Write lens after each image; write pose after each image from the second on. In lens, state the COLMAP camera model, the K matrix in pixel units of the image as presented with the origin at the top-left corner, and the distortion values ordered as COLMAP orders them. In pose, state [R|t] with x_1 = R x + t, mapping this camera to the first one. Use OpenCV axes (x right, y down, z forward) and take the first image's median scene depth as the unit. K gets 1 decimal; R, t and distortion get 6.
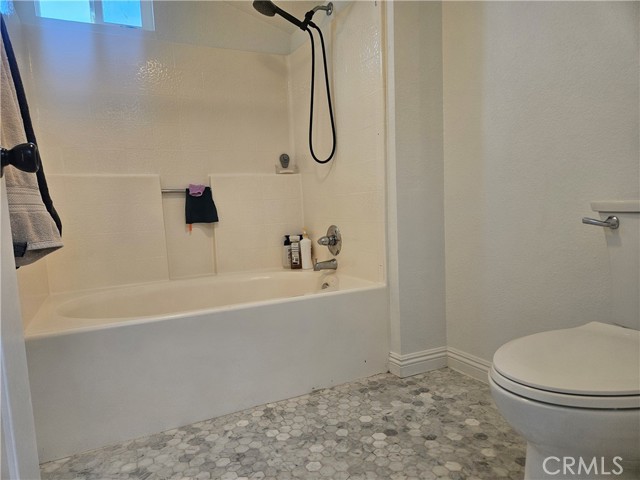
lens RADIAL K [[428.2, 0, 322.2], [0, 428.2, 244.0], [0, 0, 1]] dist [0.080842, -0.064681]
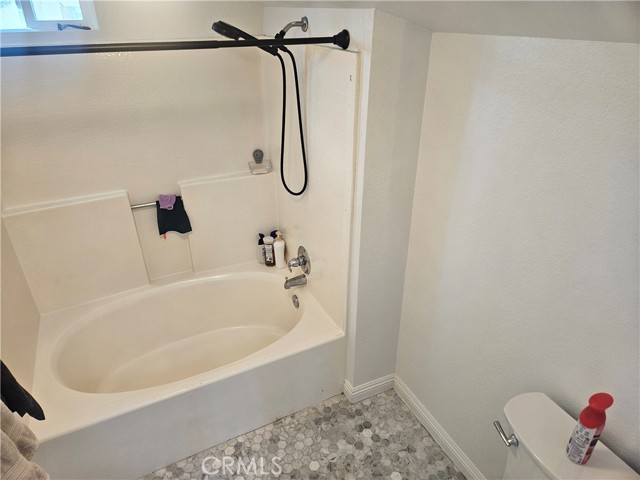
lens RADIAL K [[428.2, 0, 319.0], [0, 428.2, 241.3], [0, 0, 1]] dist [0.080842, -0.064681]
pose [[0.999162, 0.038361, 0.014249, 0.048911], [-0.040875, 0.918876, 0.392422, -0.481943], [0.001960, -0.392676, 0.919675, 0.062188]]
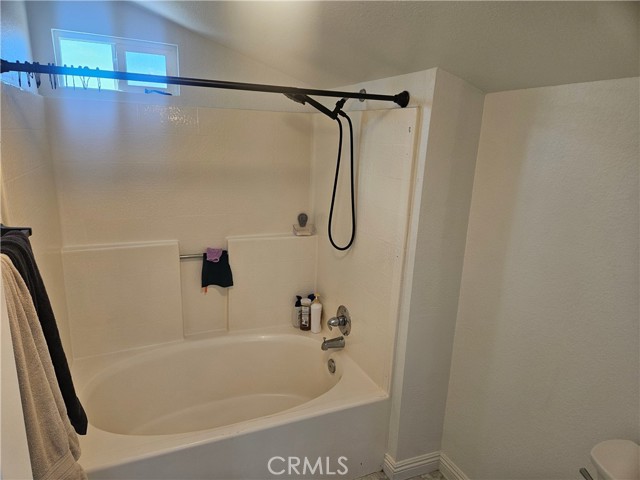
lens RADIAL K [[428.2, 0, 318.3], [0, 428.2, 245.8], [0, 0, 1]] dist [0.080842, -0.064681]
pose [[0.995304, 0.092734, -0.027748, -0.021891], [-0.087280, 0.983741, 0.156957, -0.354160], [0.041852, -0.153798, 0.987216, 0.015056]]
